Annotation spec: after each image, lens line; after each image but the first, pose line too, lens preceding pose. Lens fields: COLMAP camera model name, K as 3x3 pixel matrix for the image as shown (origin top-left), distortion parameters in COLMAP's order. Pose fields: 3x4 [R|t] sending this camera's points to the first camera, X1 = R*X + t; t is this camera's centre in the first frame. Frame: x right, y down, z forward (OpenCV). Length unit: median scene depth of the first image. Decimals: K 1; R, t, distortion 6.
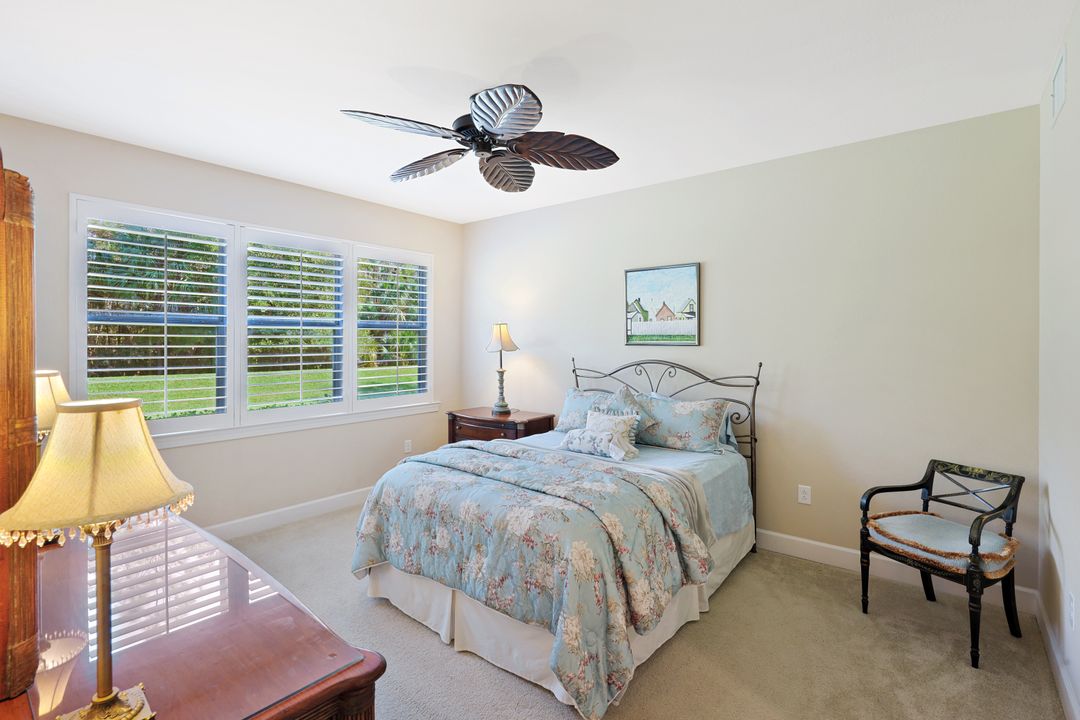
lens RADIAL K [[508.9, 0, 540.6], [0, 508.9, 352.1], [0, 0, 1]] dist [0.001695, 0.000302]
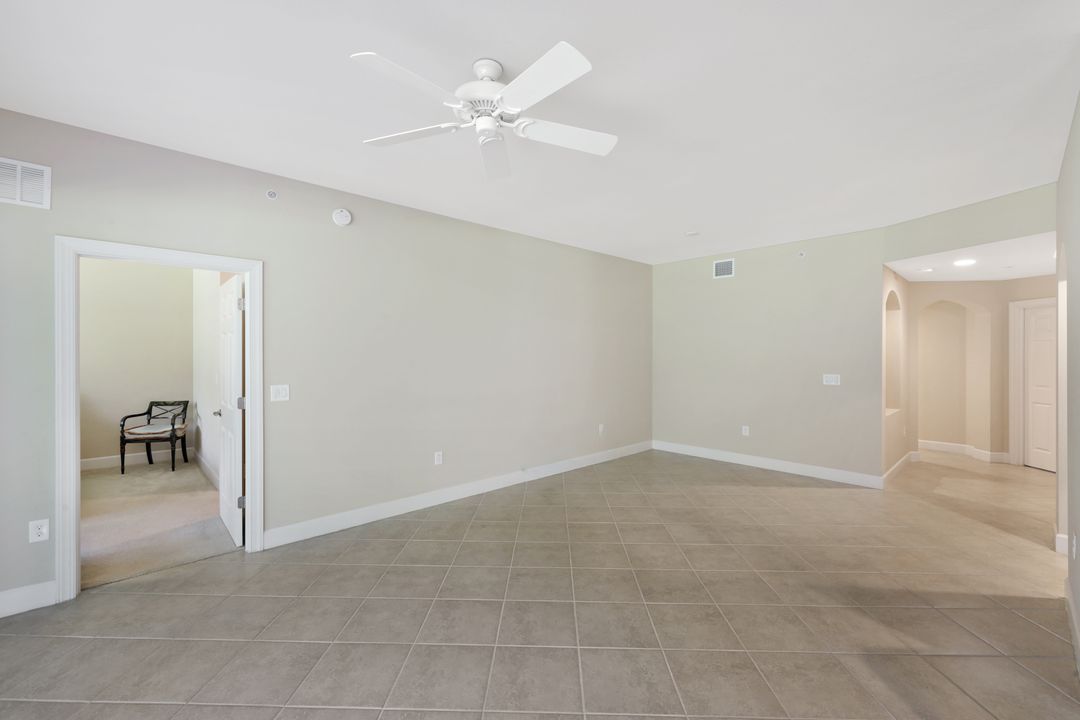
lens RADIAL K [[451.8, 0, 537.4], [0, 451.8, 352.6], [0, 0, 1]] dist [0.000897, -0.000118]
pose [[0.128110, 0.004322, 0.991750, -1.061319], [0.014788, 0.999871, -0.006267, 0.033651], [-0.991650, 0.015469, 0.128030, -1.017244]]
